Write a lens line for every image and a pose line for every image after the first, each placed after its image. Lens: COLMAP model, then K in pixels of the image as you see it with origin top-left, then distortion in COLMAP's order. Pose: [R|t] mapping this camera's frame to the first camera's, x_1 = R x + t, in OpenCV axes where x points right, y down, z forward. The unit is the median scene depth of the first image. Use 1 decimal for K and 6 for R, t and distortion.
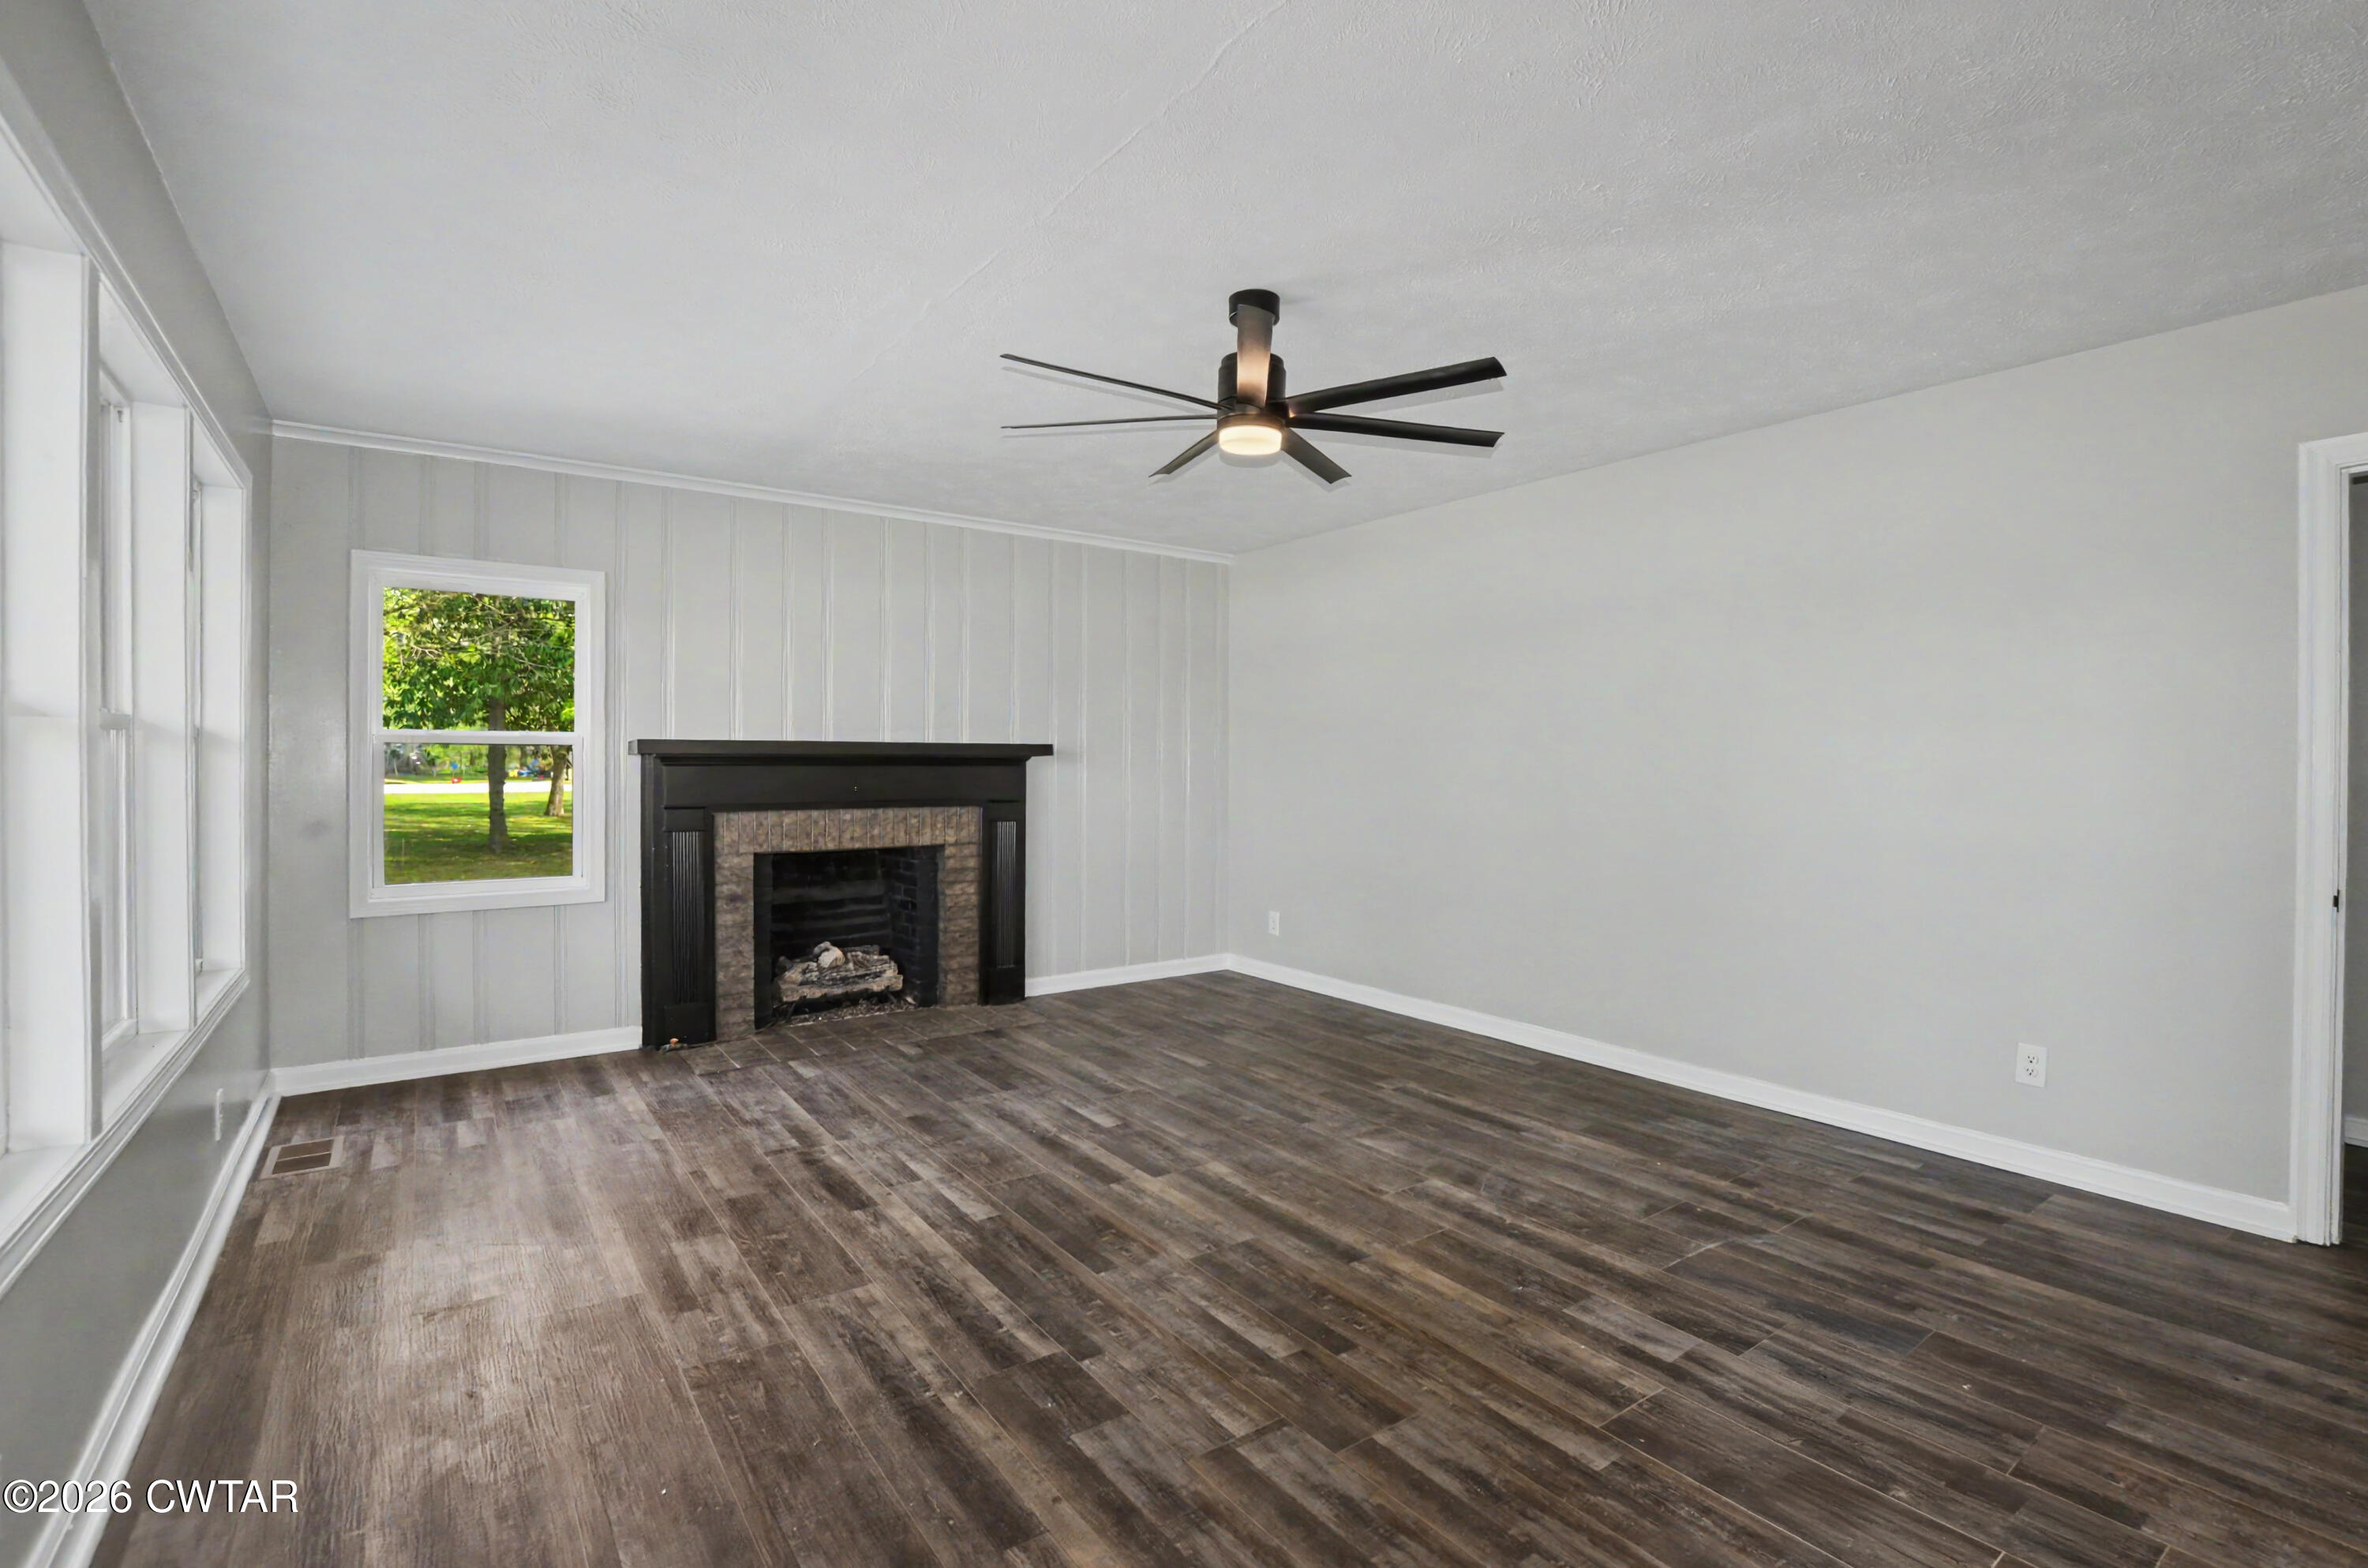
lens RADIAL K [[1102.4, 0, 1184.0], [0, 1102.4, 784.0], [0, 0, 1]] dist [-0.034022, 0.000443]
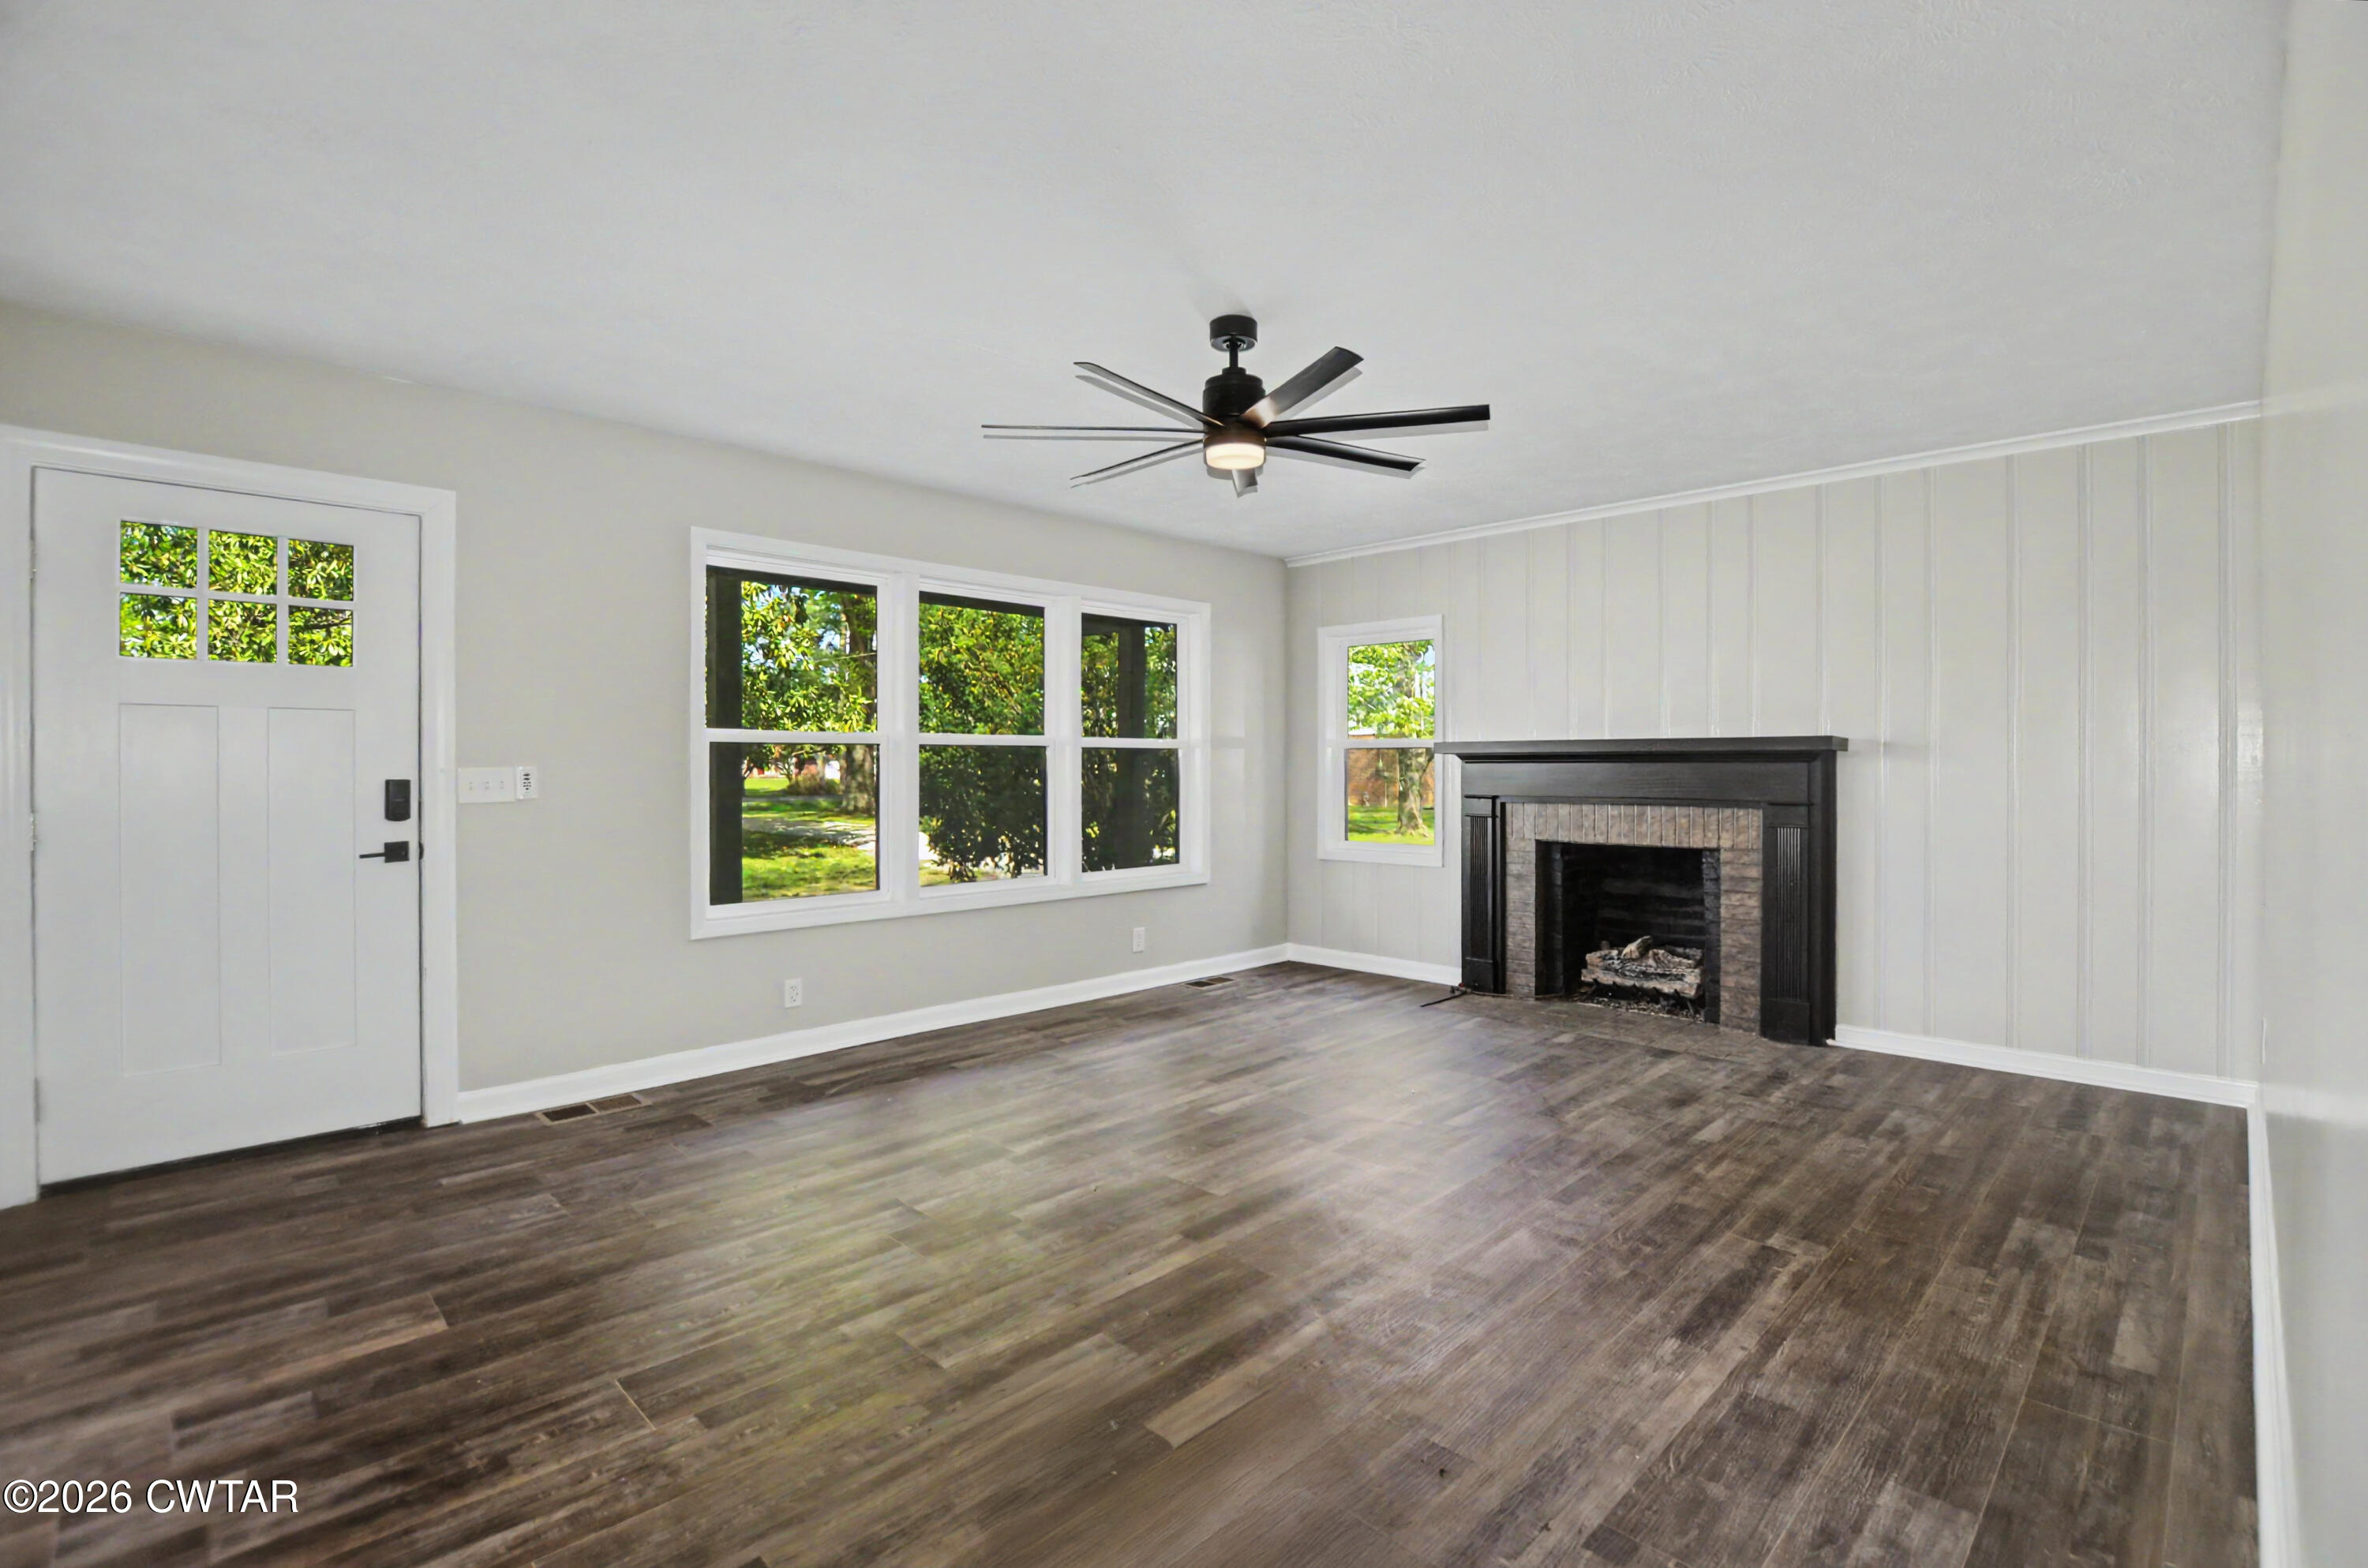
lens RADIAL K [[1060.6, 0, 1184.7], [0, 1060.6, 762.9], [0, 0, 1]] dist [-0.000776, -0.000070]
pose [[0.177812, -0.002544, -0.984061, 0.621908], [-0.012636, 0.999908, -0.004868, -0.007281], [0.983983, 0.013301, 0.177763, 0.434709]]
